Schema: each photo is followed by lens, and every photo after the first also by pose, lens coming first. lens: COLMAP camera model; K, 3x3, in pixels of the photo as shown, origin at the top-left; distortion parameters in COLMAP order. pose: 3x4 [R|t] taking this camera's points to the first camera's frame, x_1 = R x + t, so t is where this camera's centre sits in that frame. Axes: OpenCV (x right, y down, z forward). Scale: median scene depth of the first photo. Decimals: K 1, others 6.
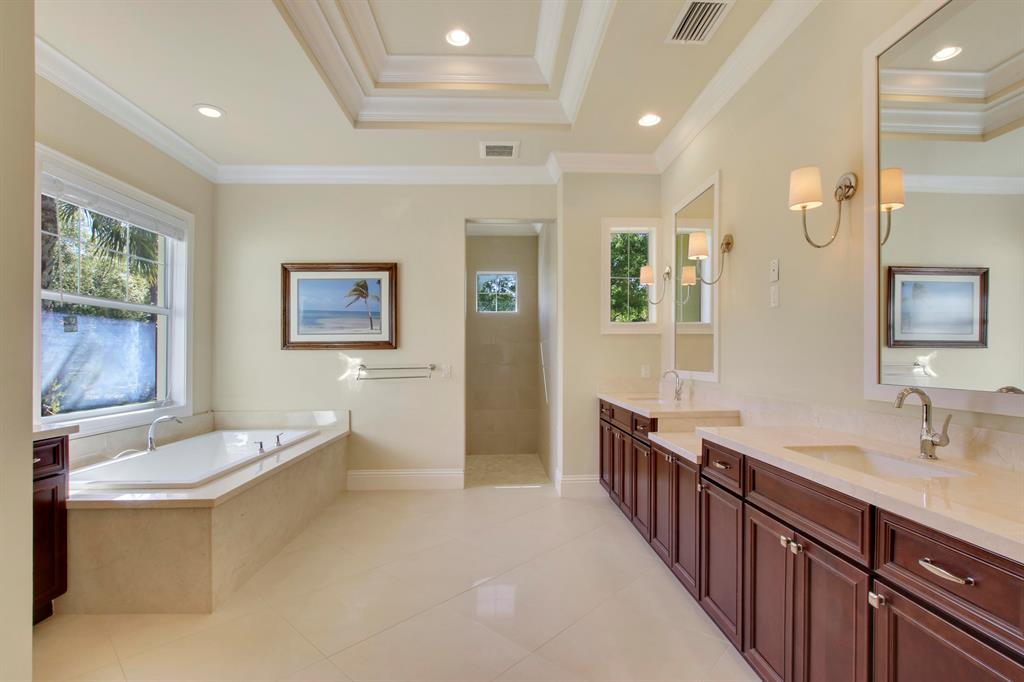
lens RADIAL K [[485.6, 0, 513.7], [0, 485.6, 353.3], [0, 0, 1]] dist [-0.015474, 0.000745]
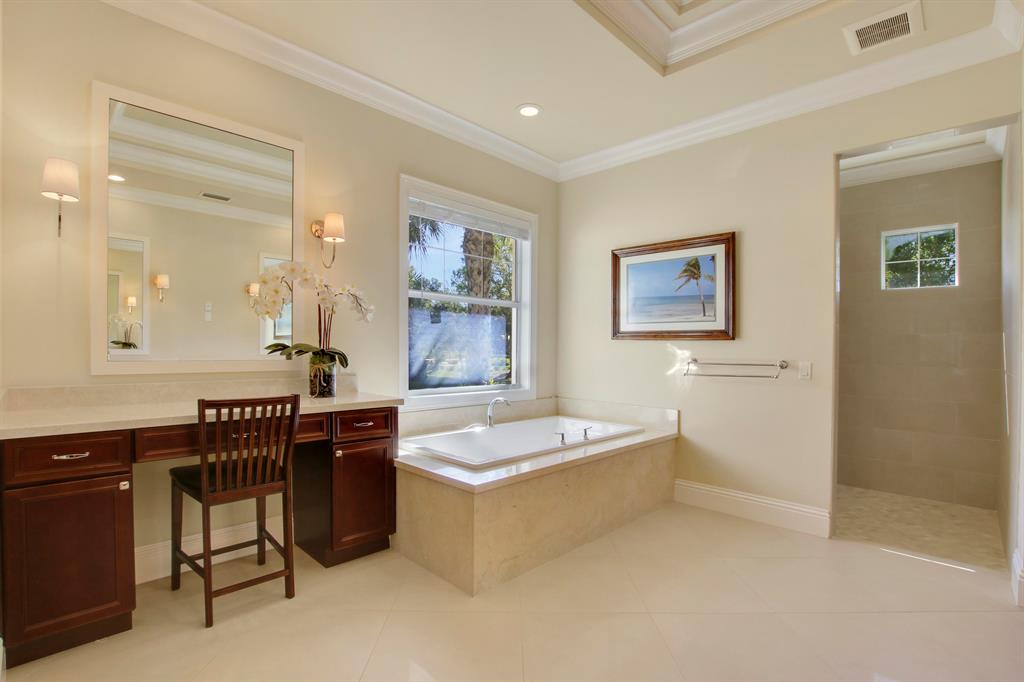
lens RADIAL K [[479.8, 0, 512.1], [0, 479.8, 347.5], [0, 0, 1]] dist [-0.031412, 0.005282]
pose [[0.684913, 0.018145, -0.728399, 0.080868], [-0.017039, 0.999815, 0.008884, 0.002841], [0.728426, 0.006327, 0.685096, 0.199489]]
